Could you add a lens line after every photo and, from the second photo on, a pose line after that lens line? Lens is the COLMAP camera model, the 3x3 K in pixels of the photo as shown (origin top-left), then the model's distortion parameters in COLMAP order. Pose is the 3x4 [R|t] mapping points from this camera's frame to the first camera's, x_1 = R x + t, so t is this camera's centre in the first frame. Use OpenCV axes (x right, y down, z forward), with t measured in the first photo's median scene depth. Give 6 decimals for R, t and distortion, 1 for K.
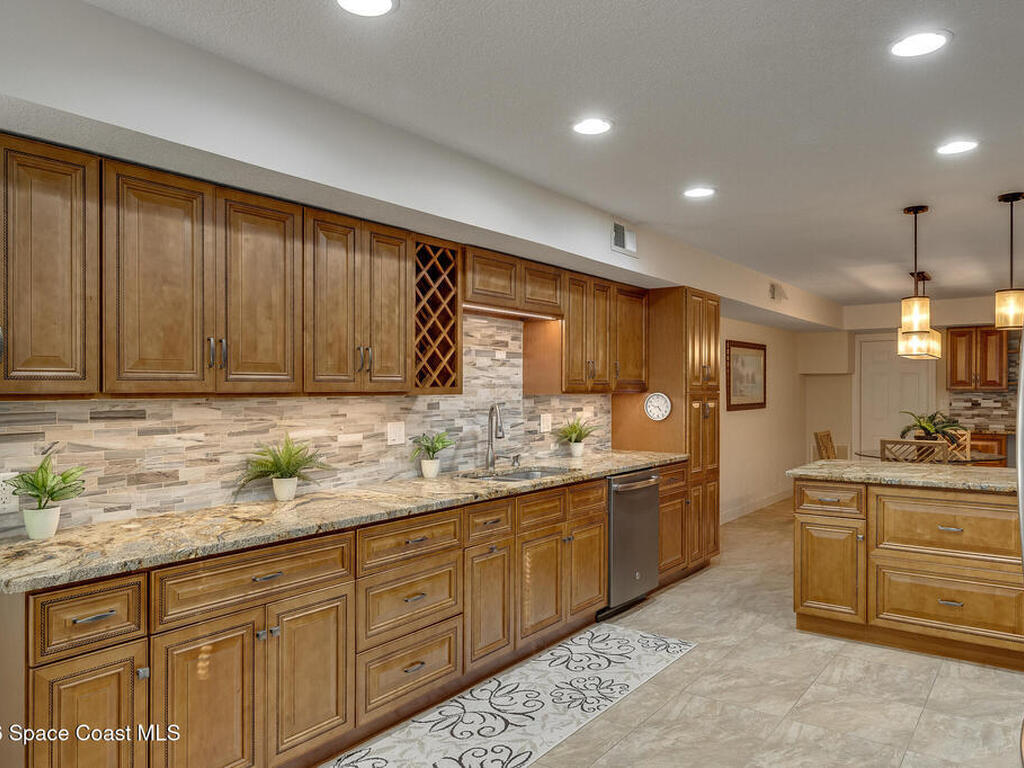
lens RADIAL K [[730.4, 0, 512.3], [0, 730.4, 389.4], [0, 0, 1]] dist [0.009826, 0.002080]
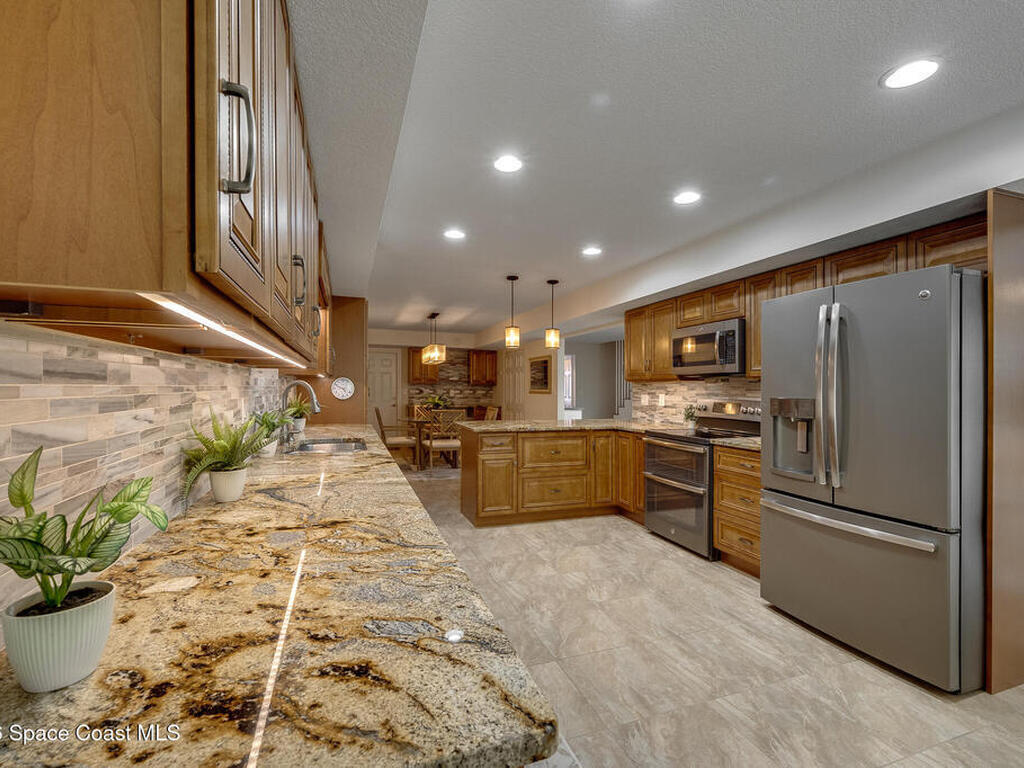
lens RADIAL K [[466.6, 0, 512.4], [0, 466.6, 387.9], [0, 0, 1]] dist [0.000254, -0.000031]
pose [[0.553330, 0.009971, 0.832903, -0.443267], [-0.011718, 0.999923, -0.004185, 0.031231], [-0.832880, -0.007445, 0.553404, 0.410577]]
